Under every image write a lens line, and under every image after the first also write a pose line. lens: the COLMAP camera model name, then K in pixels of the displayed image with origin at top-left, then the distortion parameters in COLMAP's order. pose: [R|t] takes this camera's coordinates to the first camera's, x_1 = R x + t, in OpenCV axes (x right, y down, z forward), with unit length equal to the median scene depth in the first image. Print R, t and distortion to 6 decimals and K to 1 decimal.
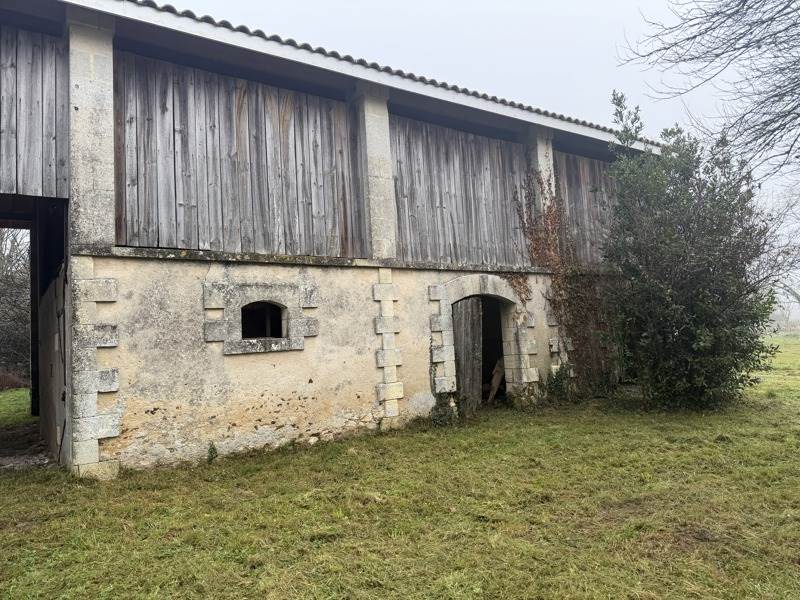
lens RADIAL K [[556.6, 0, 400.0], [0, 556.6, 300.0], [0, 0, 1]] dist [0.029821, -0.040970]
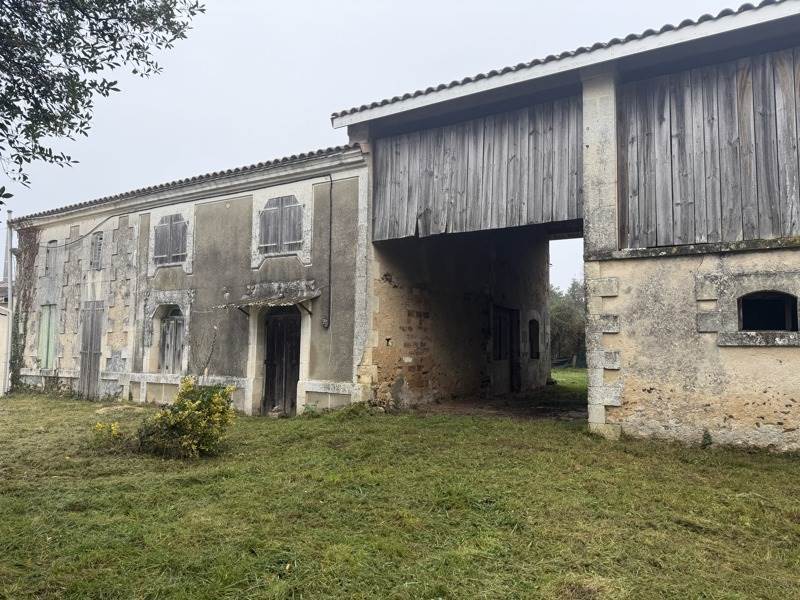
lens RADIAL K [[556.6, 0, 400.0], [0, 556.6, 300.0], [0, 0, 1]] dist [0.029821, -0.040970]
pose [[0.395503, -0.013226, -0.918369, 0.388722], [0.037791, 0.999284, 0.001884, -0.007857], [0.917687, -0.035451, 0.395720, 0.076217]]
